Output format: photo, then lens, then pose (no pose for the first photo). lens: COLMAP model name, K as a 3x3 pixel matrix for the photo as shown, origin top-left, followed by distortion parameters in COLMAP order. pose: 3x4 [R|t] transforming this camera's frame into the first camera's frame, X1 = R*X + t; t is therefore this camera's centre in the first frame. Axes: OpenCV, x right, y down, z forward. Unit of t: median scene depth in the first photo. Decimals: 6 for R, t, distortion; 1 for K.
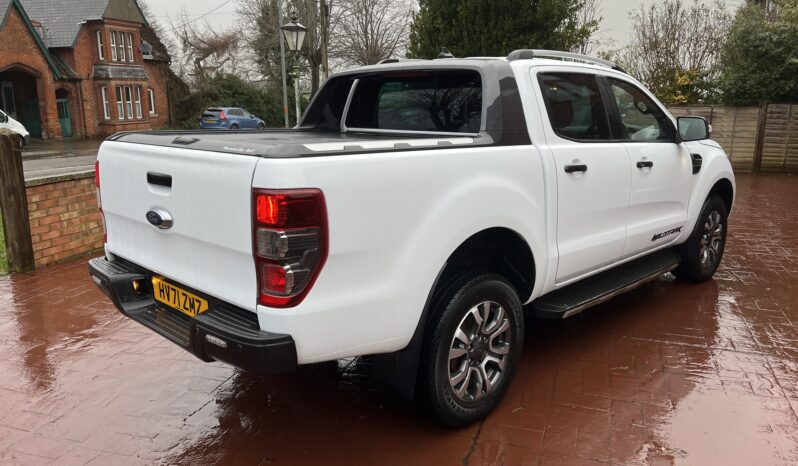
lens RADIAL K [[625.6, 0, 399.0], [0, 625.6, 233.0], [0, 0, 1]] dist [0.037898, -0.008062]
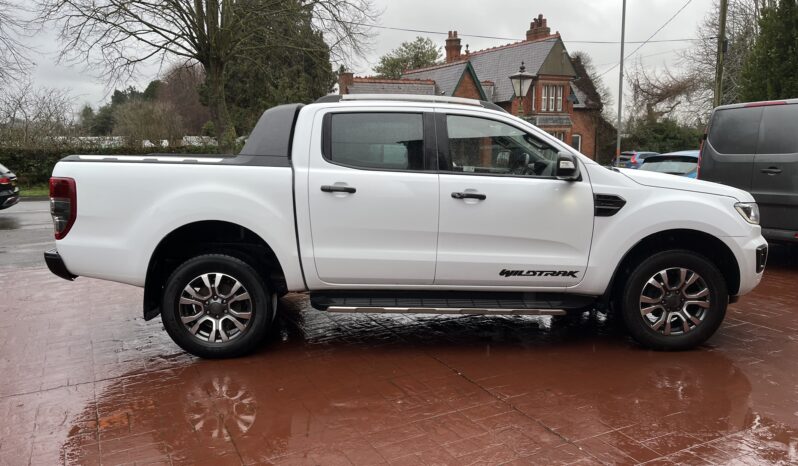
lens RADIAL K [[625.6, 0, 399.0], [0, 625.6, 233.0], [0, 0, 1]] dist [0.037898, -0.008062]
pose [[0.710215, 0.100915, -0.696714, 0.176683], [-0.150286, 0.988592, -0.010006, -0.003536], [0.687756, 0.111813, 0.717279, 0.031555]]
